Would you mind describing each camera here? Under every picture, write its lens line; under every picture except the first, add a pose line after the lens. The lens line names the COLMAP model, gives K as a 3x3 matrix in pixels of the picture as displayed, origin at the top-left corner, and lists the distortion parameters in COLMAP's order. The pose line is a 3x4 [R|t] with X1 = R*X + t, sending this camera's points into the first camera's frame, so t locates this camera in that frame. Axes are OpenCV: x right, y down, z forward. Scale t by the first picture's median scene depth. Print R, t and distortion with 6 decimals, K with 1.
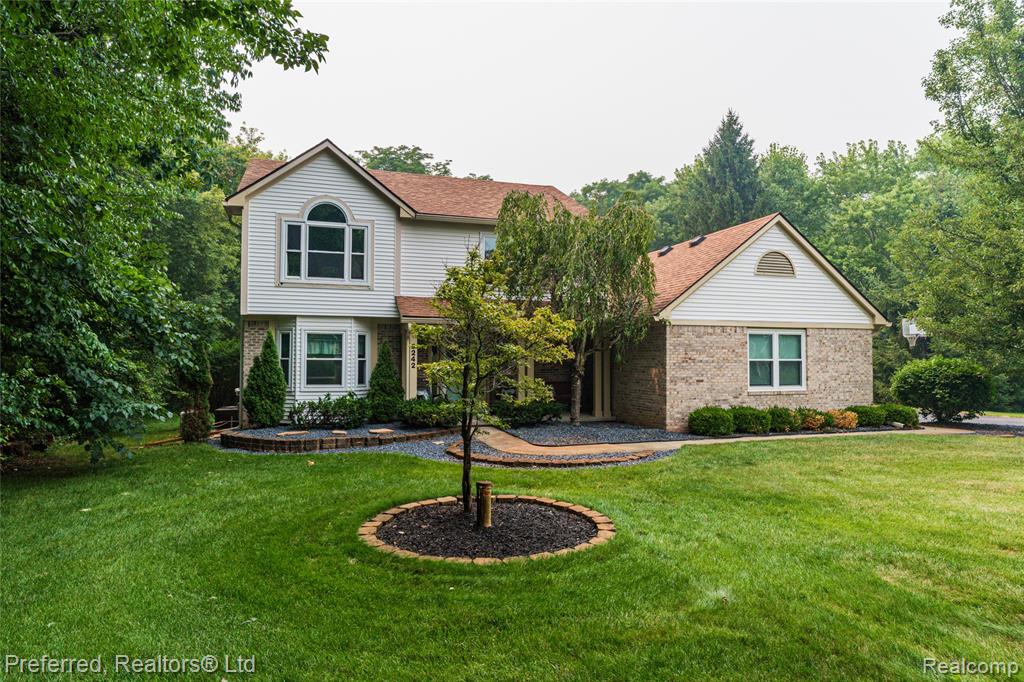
lens RADIAL K [[650.2, 0, 511.9], [0, 650.2, 346.4], [0, 0, 1]] dist [0.008231, 0.000974]
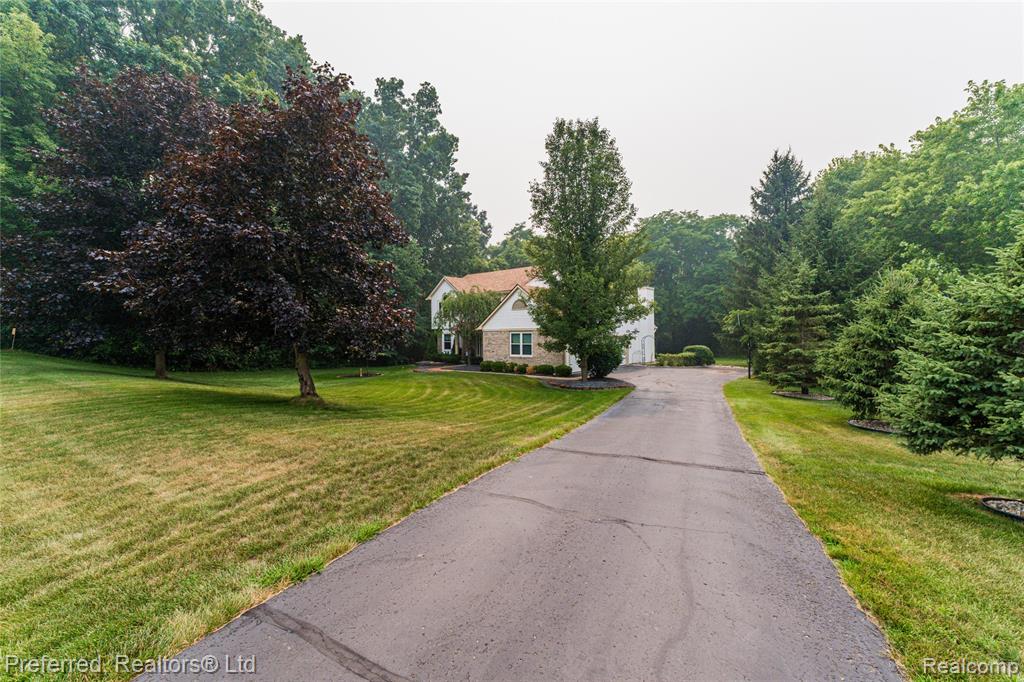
lens RADIAL K [[441.0, 0, 513.5], [0, 441.0, 336.0], [0, 0, 1]] dist [0.004041, 0.000404]
pose [[0.511718, 0.001986, -0.859151, 1.843262], [0.032659, 0.999230, 0.021762, -0.047436], [0.858533, -0.039195, 0.511258, 0.128726]]
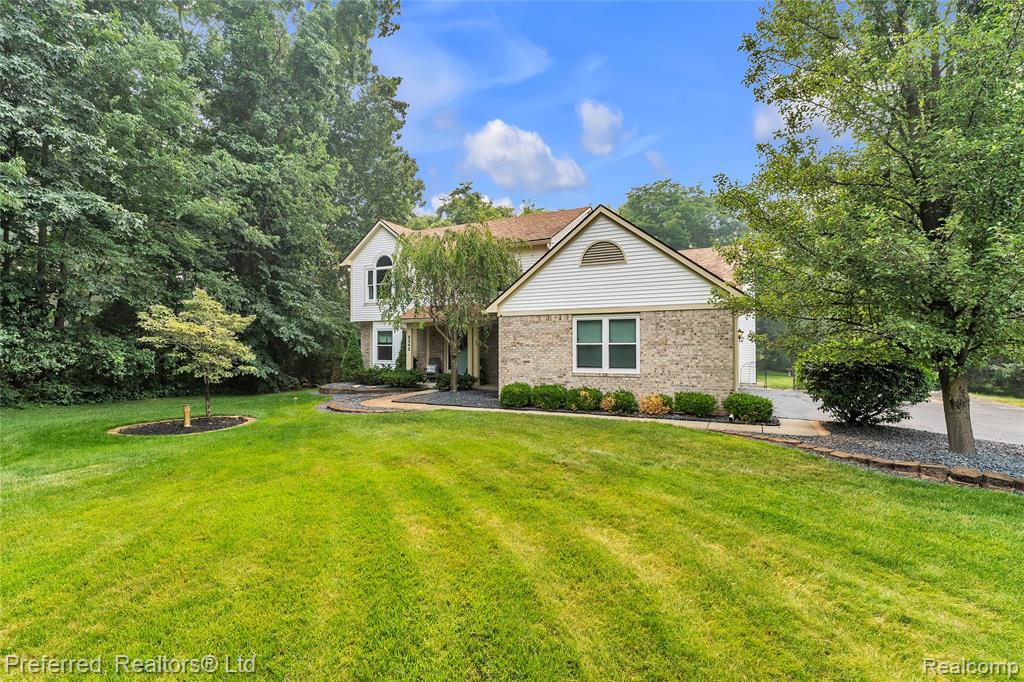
lens RADIAL K [[483.8, 0, 511.6], [0, 483.8, 343.2], [0, 0, 1]] dist [0.015451, 0.000038]
pose [[0.689342, -0.008801, -0.724382, 0.881673], [0.019513, 0.999789, 0.006422, 0.012050], [0.724173, -0.018562, 0.689368, 0.352658]]
